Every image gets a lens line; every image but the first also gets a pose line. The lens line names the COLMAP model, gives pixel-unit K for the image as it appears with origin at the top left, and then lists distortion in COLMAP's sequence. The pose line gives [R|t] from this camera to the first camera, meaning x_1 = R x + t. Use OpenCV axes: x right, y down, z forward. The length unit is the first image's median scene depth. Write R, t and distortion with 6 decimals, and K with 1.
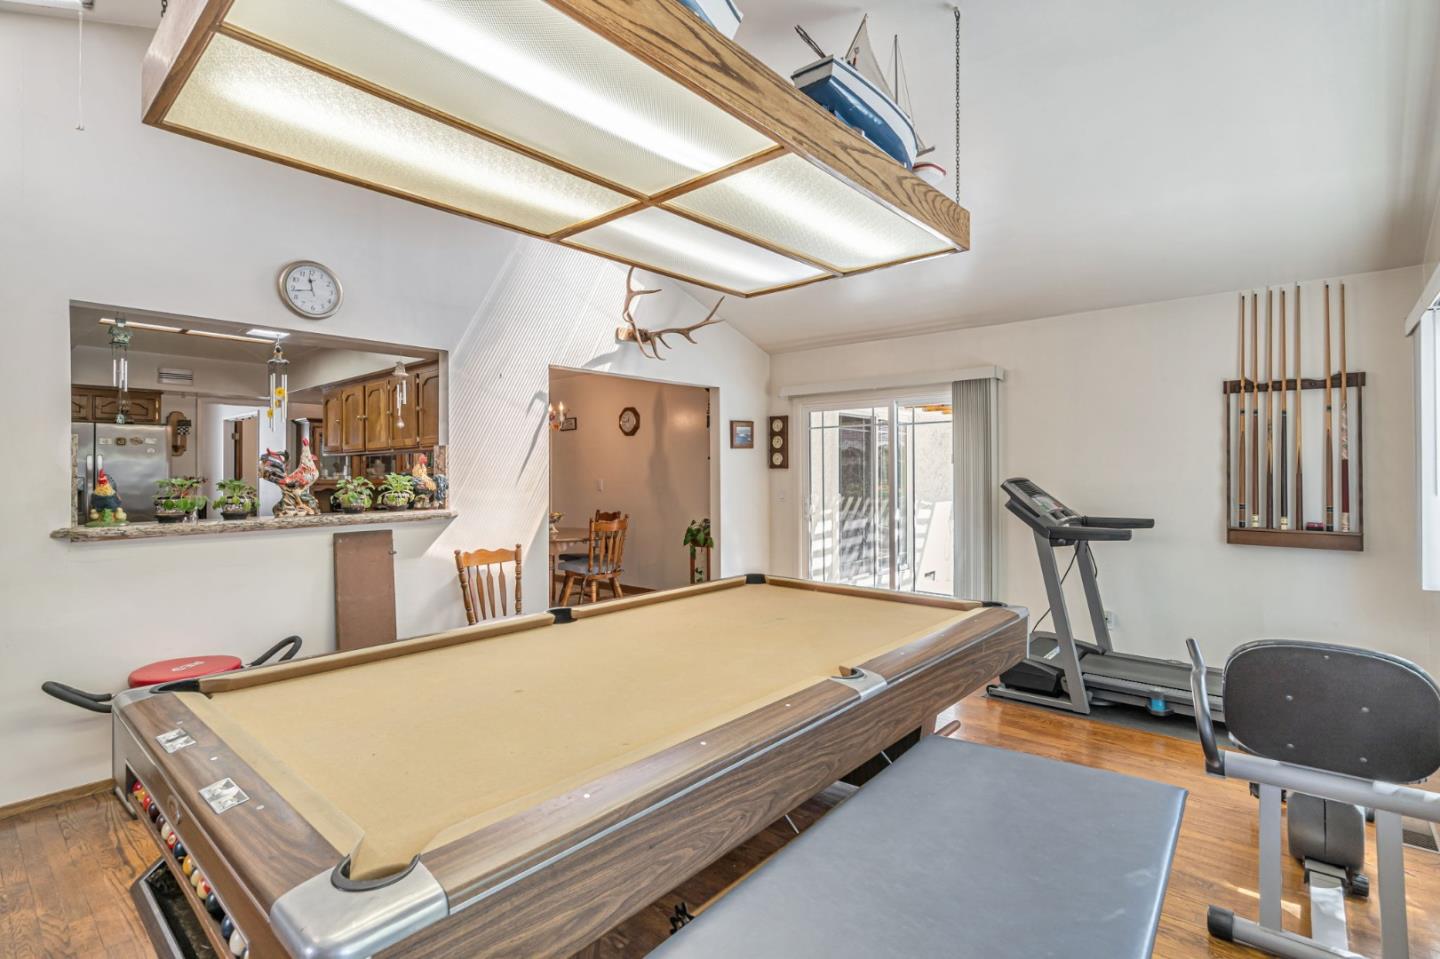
lens RADIAL K [[680.4, 0, 721.7], [0, 680.4, 472.6], [0, 0, 1]] dist [0.010138, 0.000315]
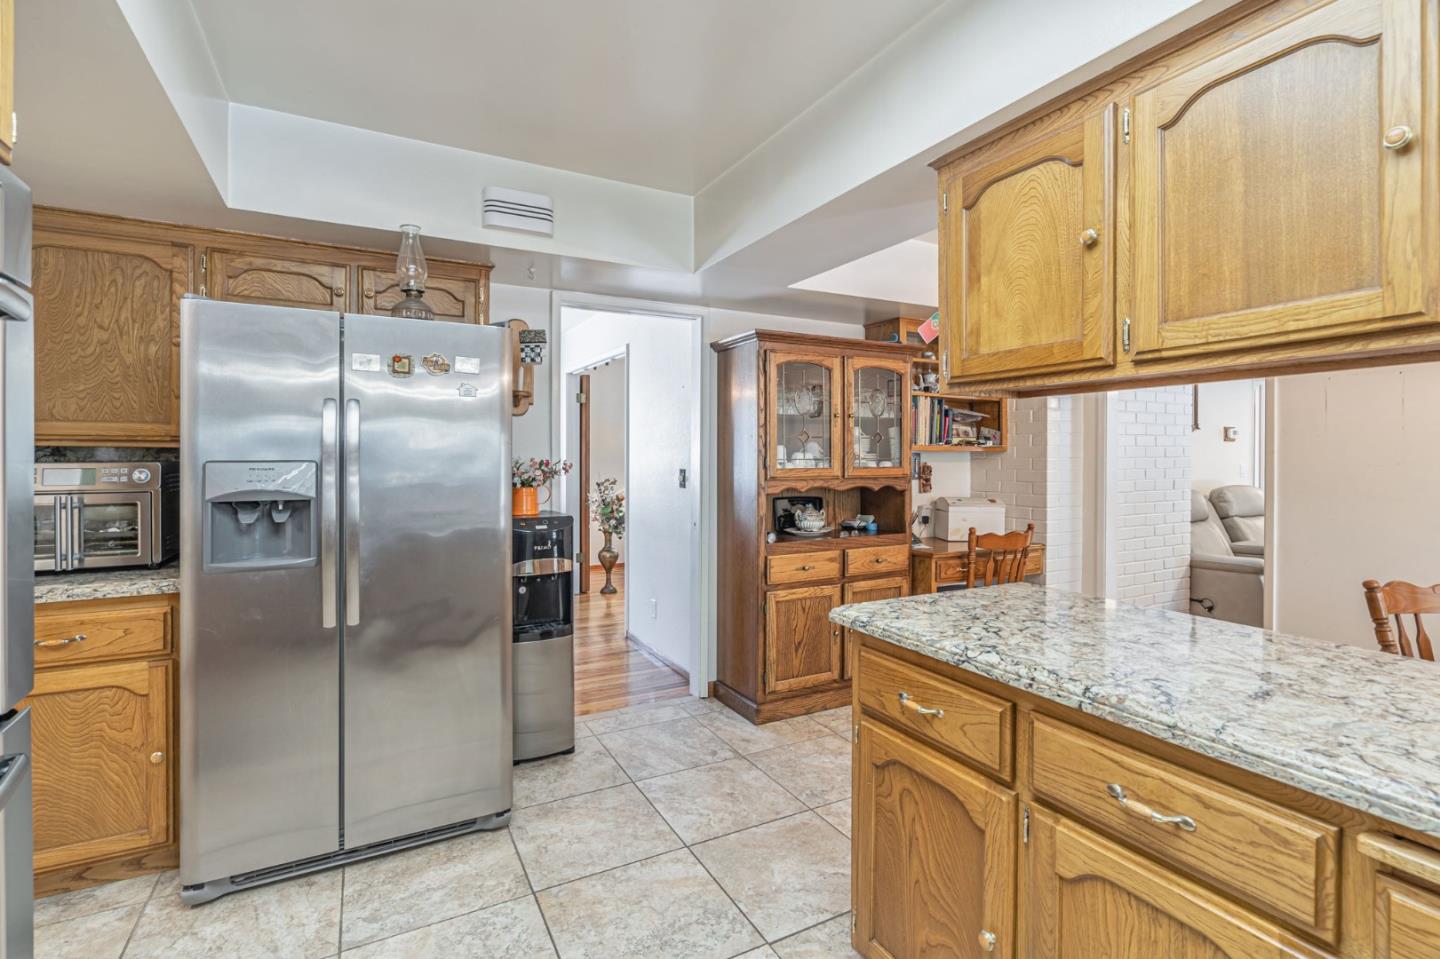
lens RADIAL K [[680.4, 0, 720.8], [0, 680.4, 462.9], [0, 0, 1]] dist [0.010138, 0.000315]
pose [[0.935051, 0.013383, -0.354260, -0.511284], [-0.009051, 0.999863, 0.013883, 0.000603], [0.354397, -0.009775, 0.935044, 0.627399]]
